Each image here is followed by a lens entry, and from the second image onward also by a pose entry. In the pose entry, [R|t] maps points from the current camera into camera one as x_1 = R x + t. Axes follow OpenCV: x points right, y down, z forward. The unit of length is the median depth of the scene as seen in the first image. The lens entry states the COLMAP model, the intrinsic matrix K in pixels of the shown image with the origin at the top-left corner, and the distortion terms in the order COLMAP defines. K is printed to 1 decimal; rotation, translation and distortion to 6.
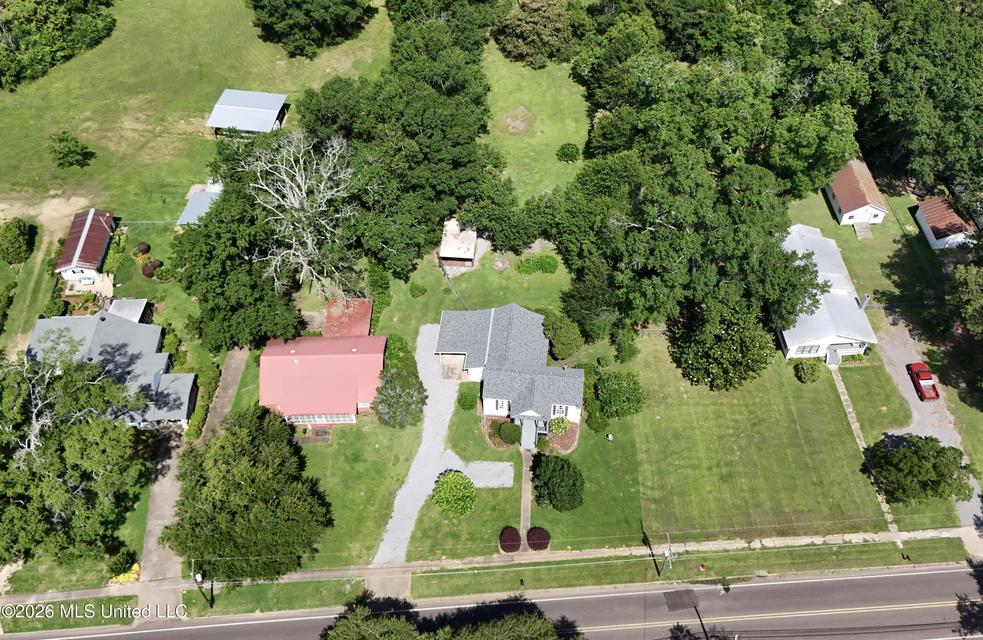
lens RADIAL K [[901.9, 0, 488.5], [0, 901.9, 296.9], [0, 0, 1]] dist [0.059846, -0.073590]
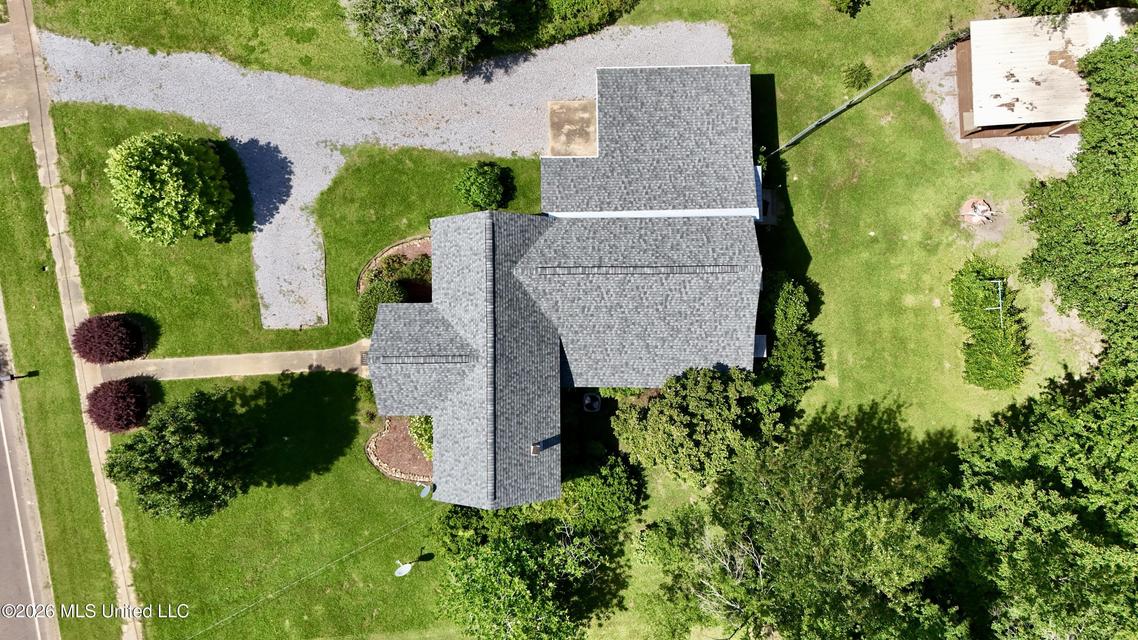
lens RADIAL K [[840.4, 0, 577.2], [0, 840.4, 310.4], [0, 0, 1]] dist [0.046951, -0.038358]
pose [[0.121819, 0.992156, -0.028031, 0.045119], [-0.758998, 0.111316, 0.641506, -0.140433], [0.639595, -0.056872, 0.766606, 0.772668]]
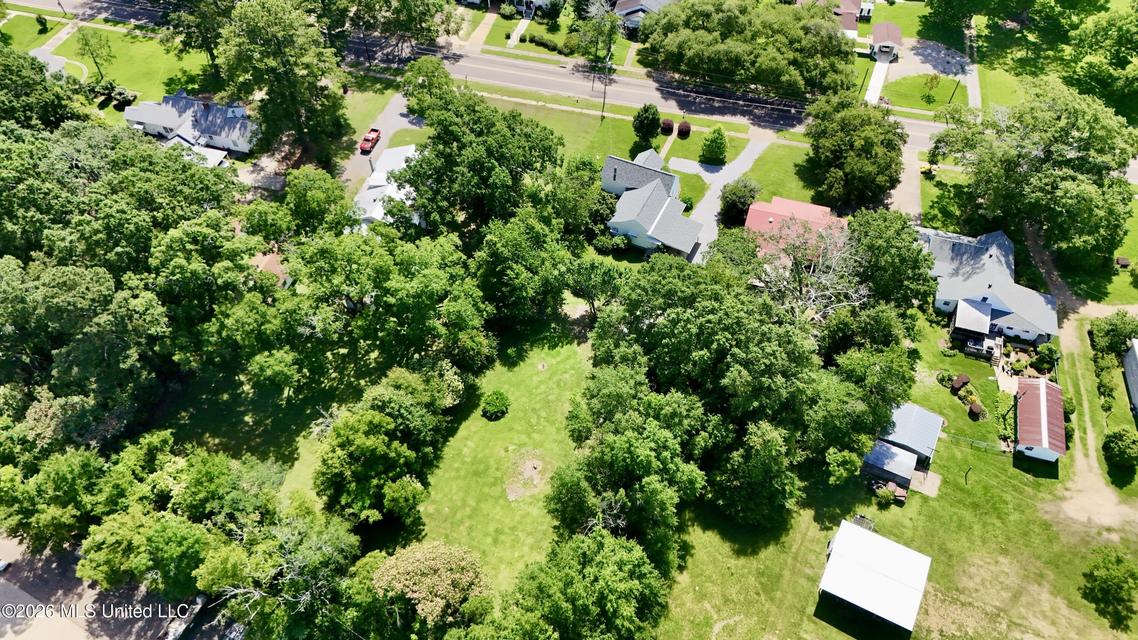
lens RADIAL K [[840.4, 0, 570.6], [0, 840.4, 318.7], [0, 0, 1]] dist [0.046951, -0.038358]
pose [[-0.944982, -0.247837, 0.213508, -0.173336], [0.261500, -0.180191, 0.948235, -1.168023], [-0.196535, 0.951897, 0.235086, 0.930960]]
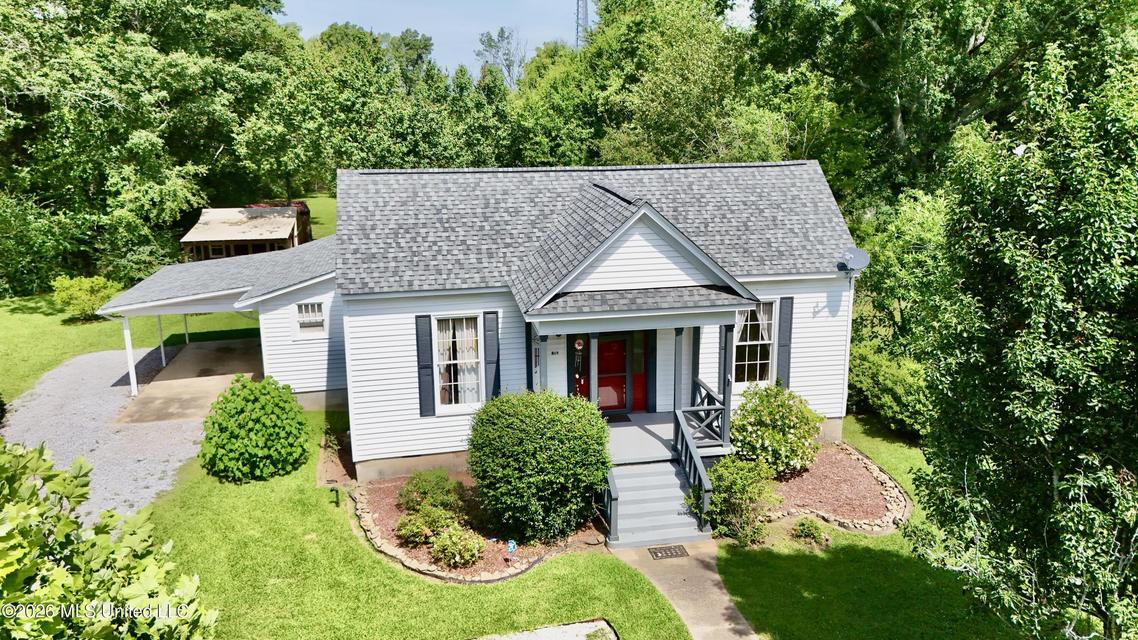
lens RADIAL K [[840.4, 0, 572.7], [0, 840.4, 318.9], [0, 0, 1]] dist [0.046951, -0.038358]
pose [[0.953542, -0.067674, 0.293559, -0.010986], [0.231443, 0.788346, -0.570040, 0.216124], [-0.192850, 0.611499, 0.767384, 0.864344]]
